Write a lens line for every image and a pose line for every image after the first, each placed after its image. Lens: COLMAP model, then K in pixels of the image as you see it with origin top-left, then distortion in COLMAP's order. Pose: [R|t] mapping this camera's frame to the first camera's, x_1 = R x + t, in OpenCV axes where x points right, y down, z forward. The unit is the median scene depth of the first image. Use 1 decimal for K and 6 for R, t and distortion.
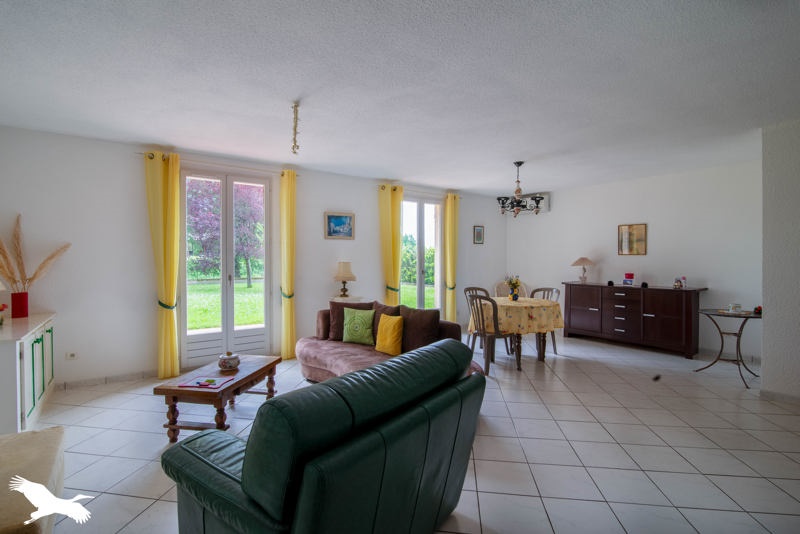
lens RADIAL K [[371.7, 0, 401.4], [0, 371.7, 263.7], [0, 0, 1]] dist [-0.001175, -0.000201]
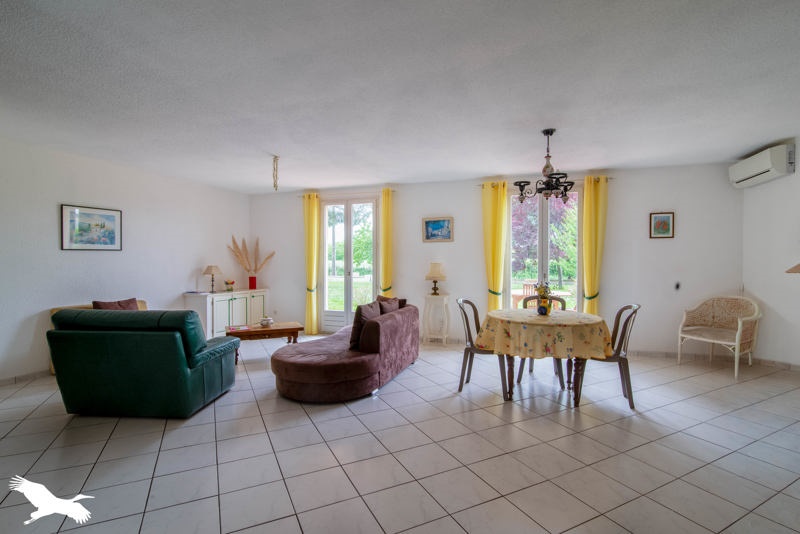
lens RADIAL K [[371.7, 0, 401.4], [0, 371.7, 263.7], [0, 0, 1]] dist [-0.001175, -0.000201]
pose [[0.587456, 0.006510, -0.809230, 0.662863], [-0.010435, 0.999945, 0.000469, -0.001620], [0.809189, 0.008169, 0.587492, 0.284213]]
